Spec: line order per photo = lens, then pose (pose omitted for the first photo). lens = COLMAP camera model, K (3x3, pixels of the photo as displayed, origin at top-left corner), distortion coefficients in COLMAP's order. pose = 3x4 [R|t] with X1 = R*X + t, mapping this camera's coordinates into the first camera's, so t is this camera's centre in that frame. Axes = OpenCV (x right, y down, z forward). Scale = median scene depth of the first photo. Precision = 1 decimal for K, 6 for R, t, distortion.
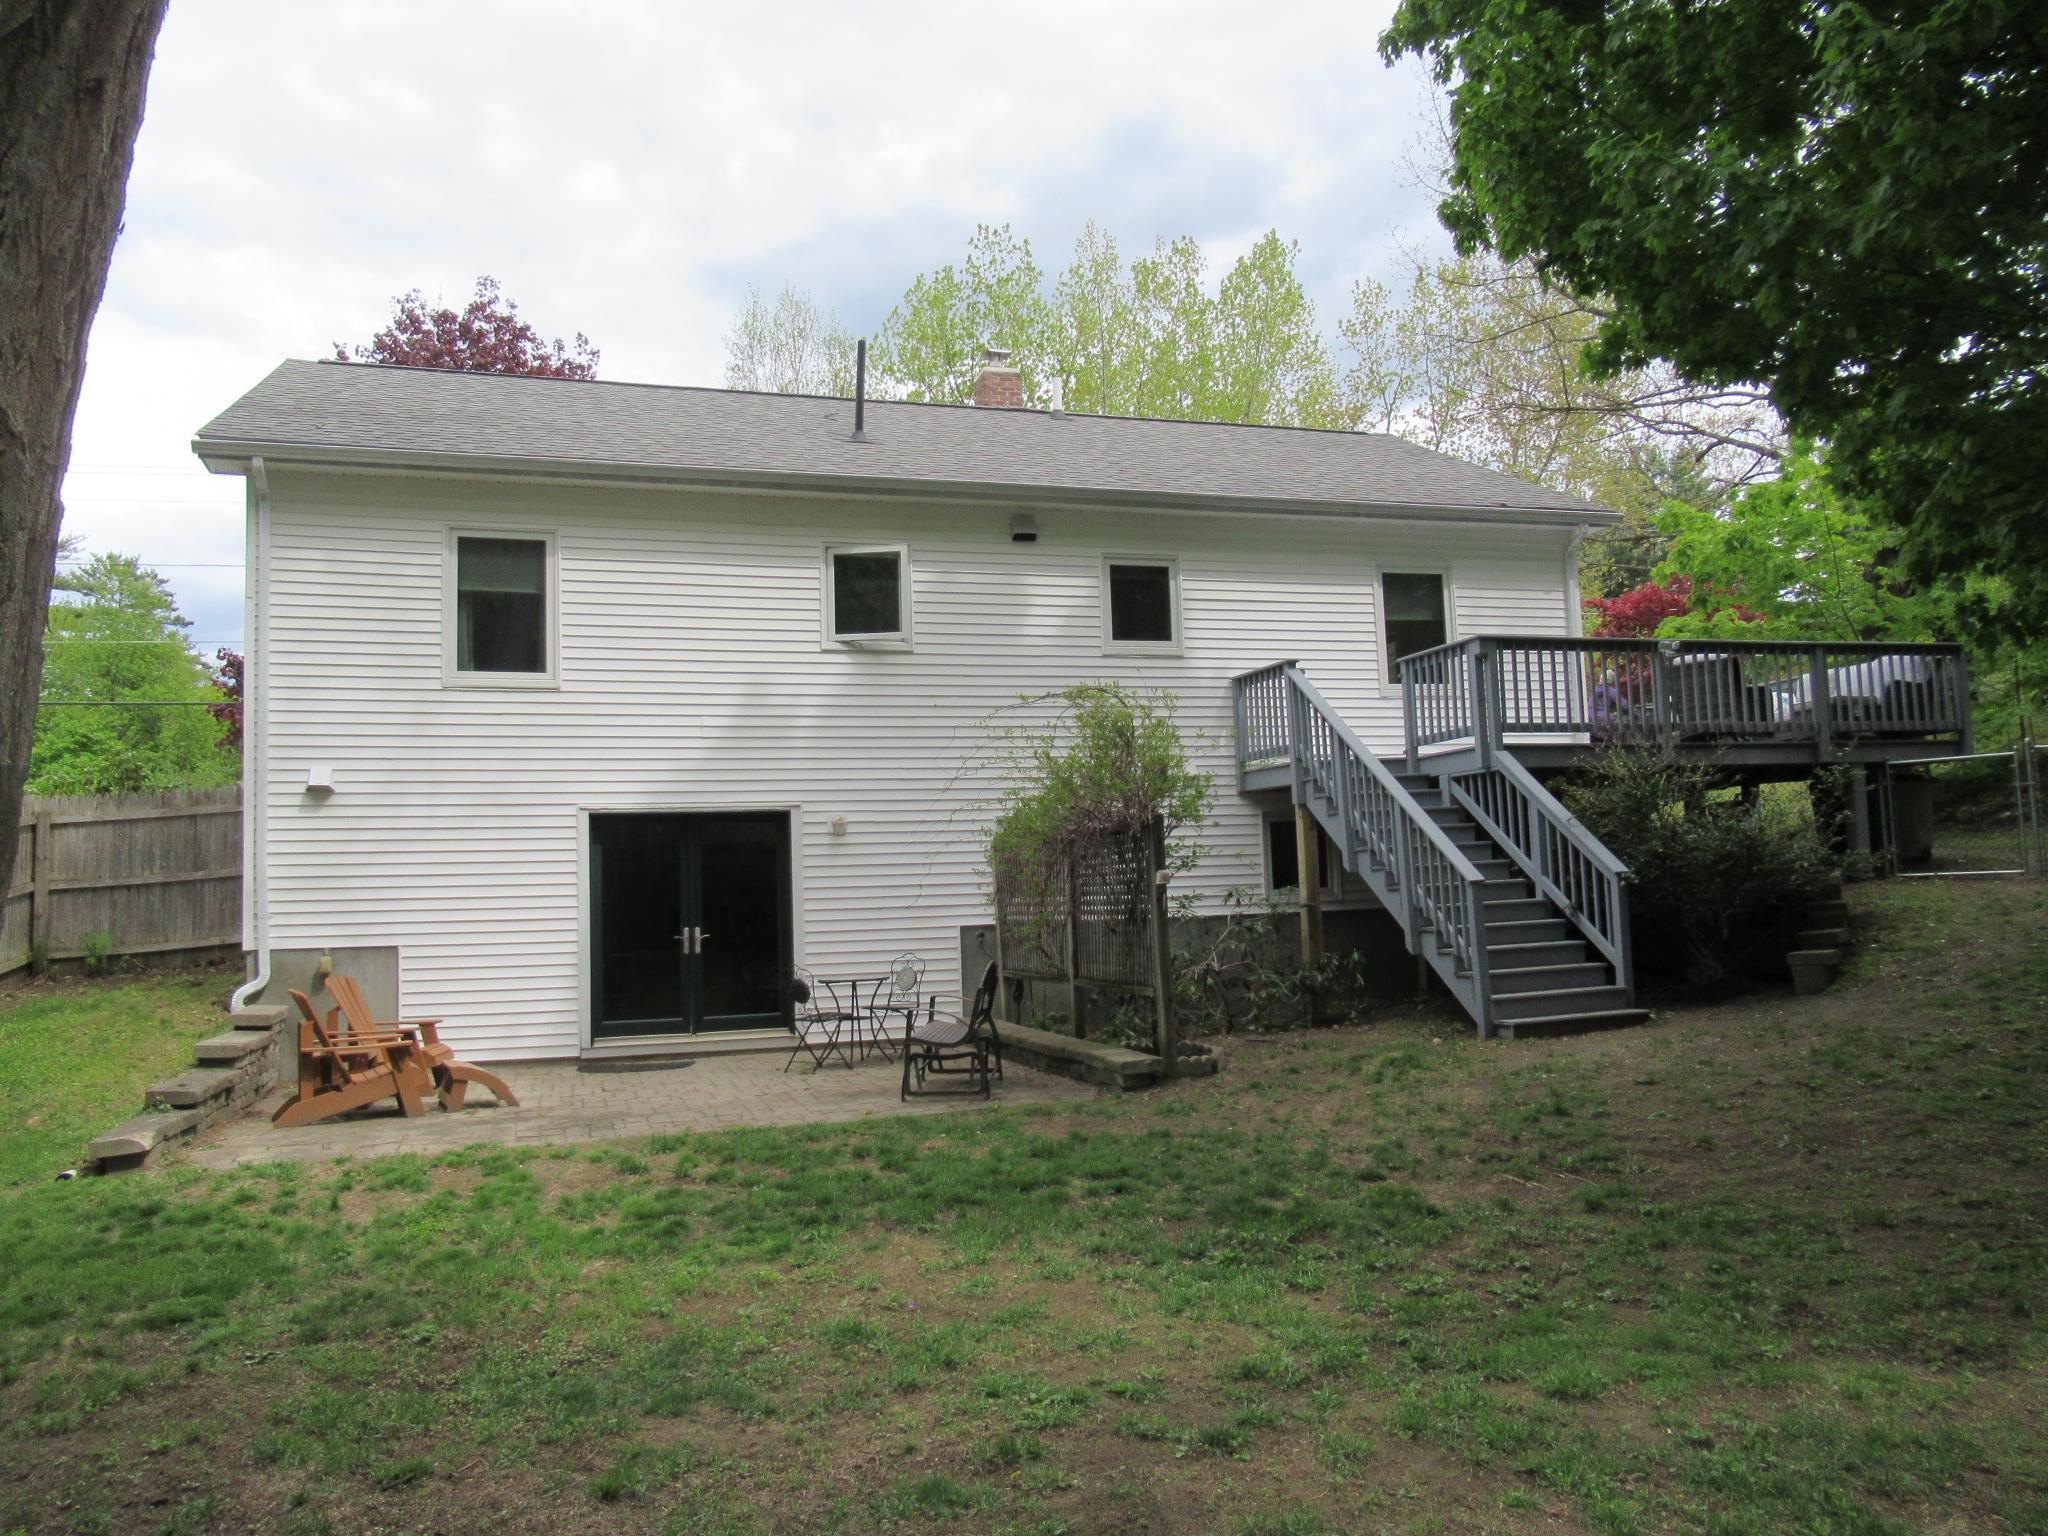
lens RADIAL K [[1539.8, 0, 1028.9], [0, 1539.8, 776.6], [0, 0, 1]] dist [-0.006685, 0.007259]
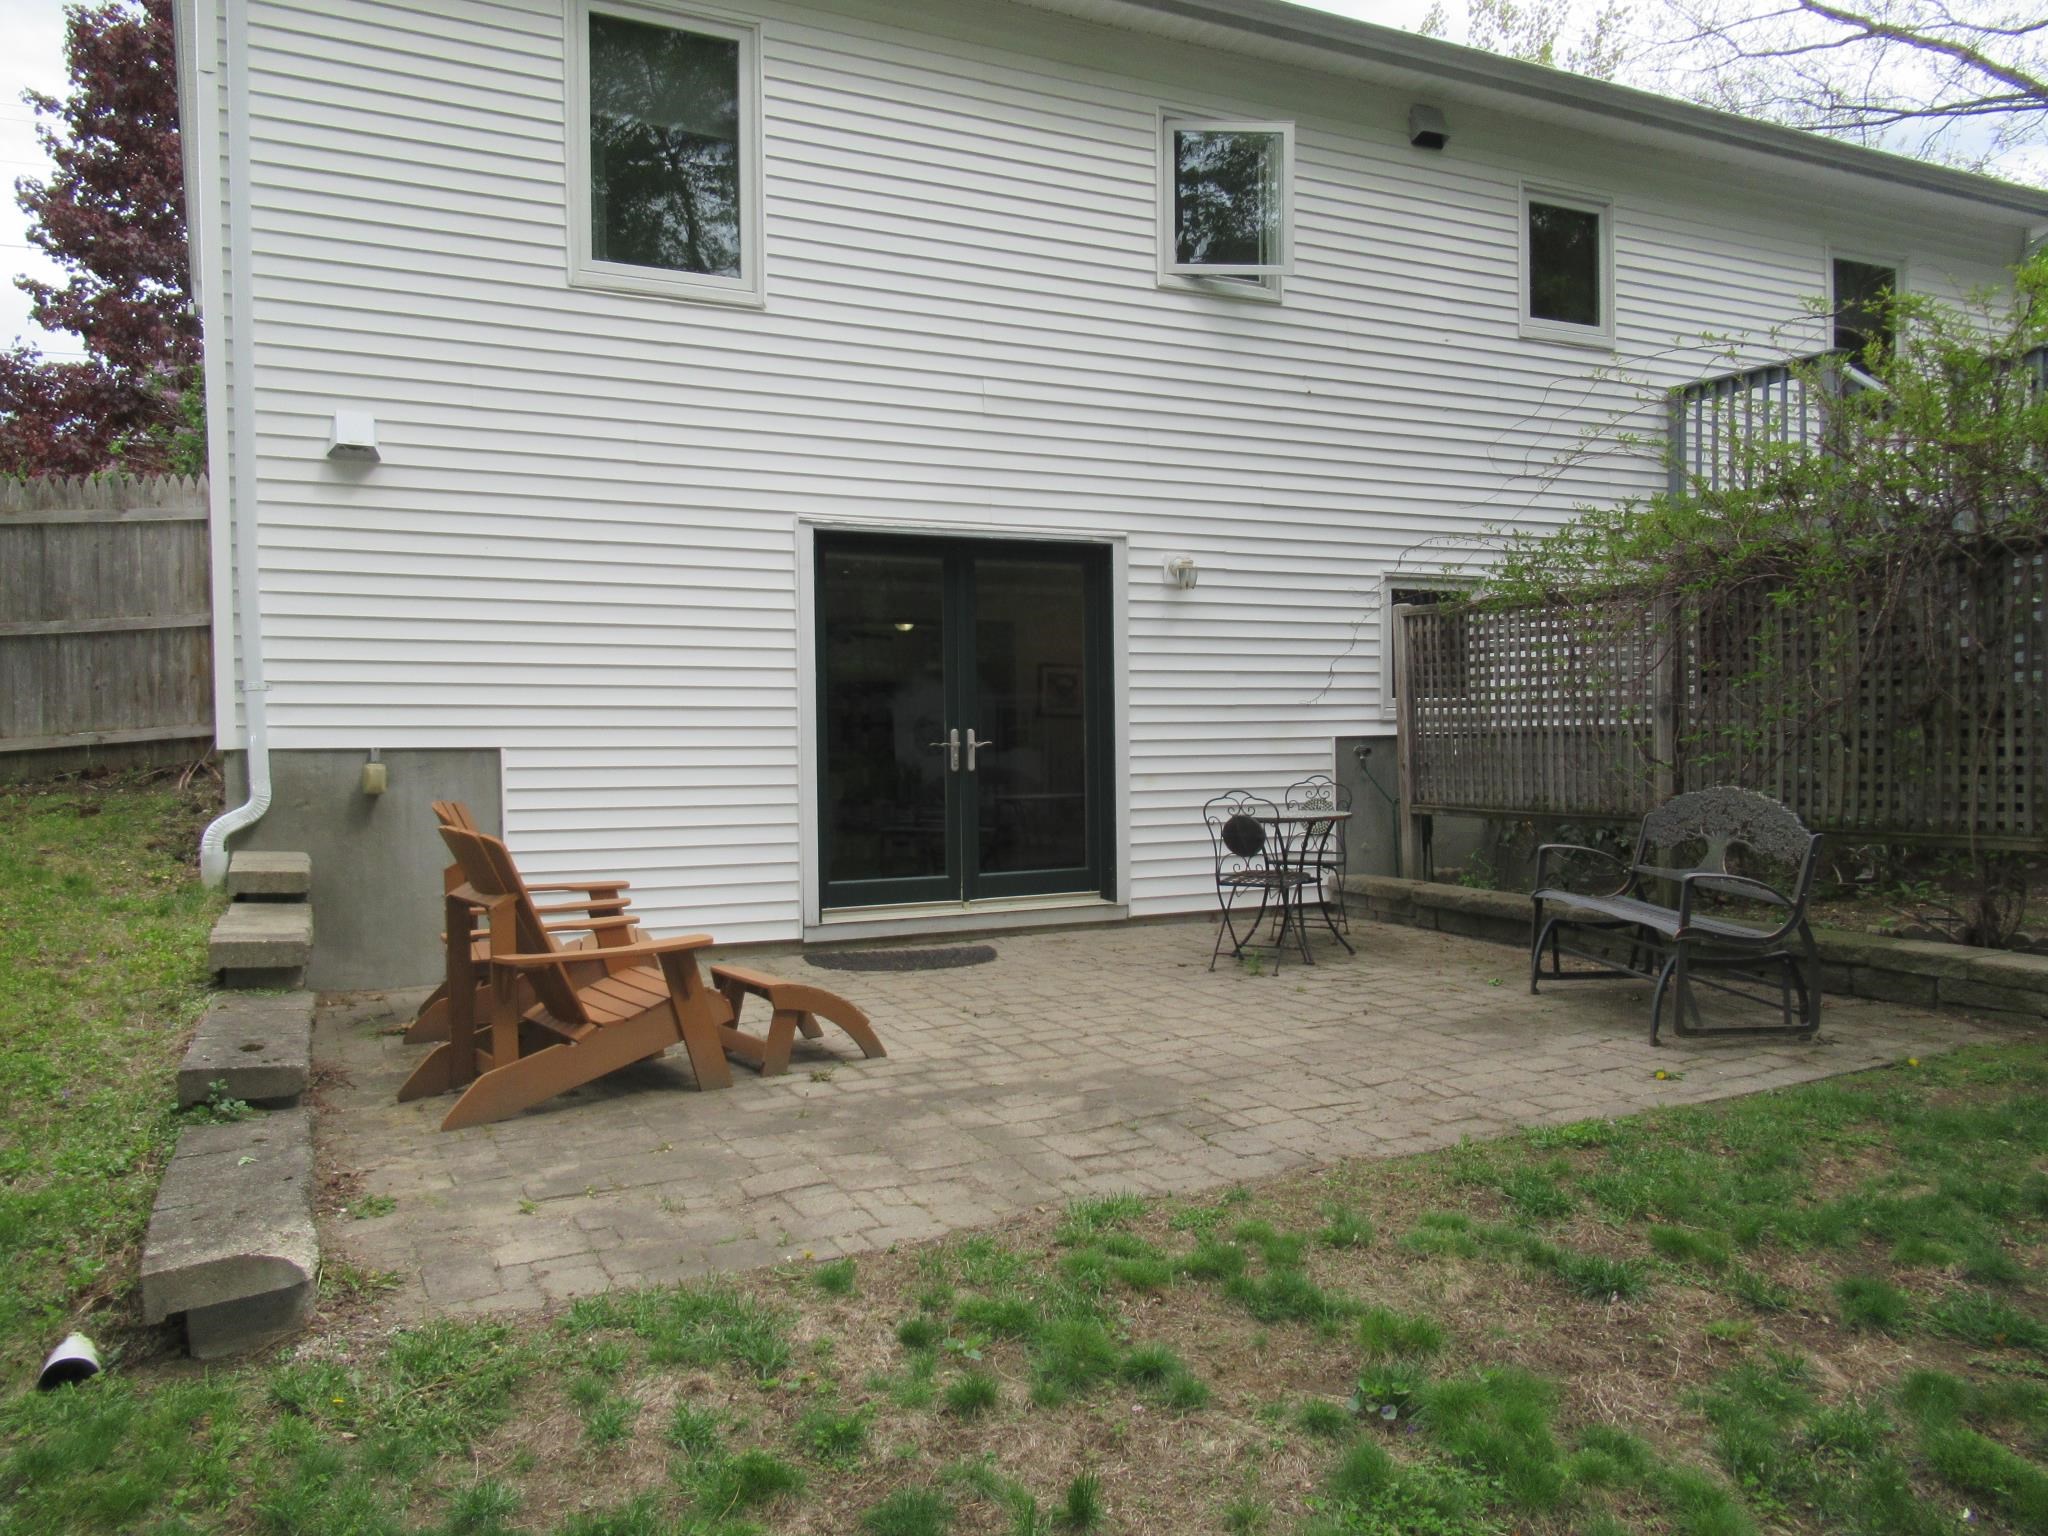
lens RADIAL K [[1539.8, 0, 1028.9], [0, 1539.8, 776.6], [0, 0, 1]] dist [-0.006685, 0.007259]
pose [[0.987666, 0.016540, 0.155697, -0.291959], [-0.033185, 0.993927, 0.104919, 0.052608], [-0.153016, -0.108792, 0.982217, 0.399106]]
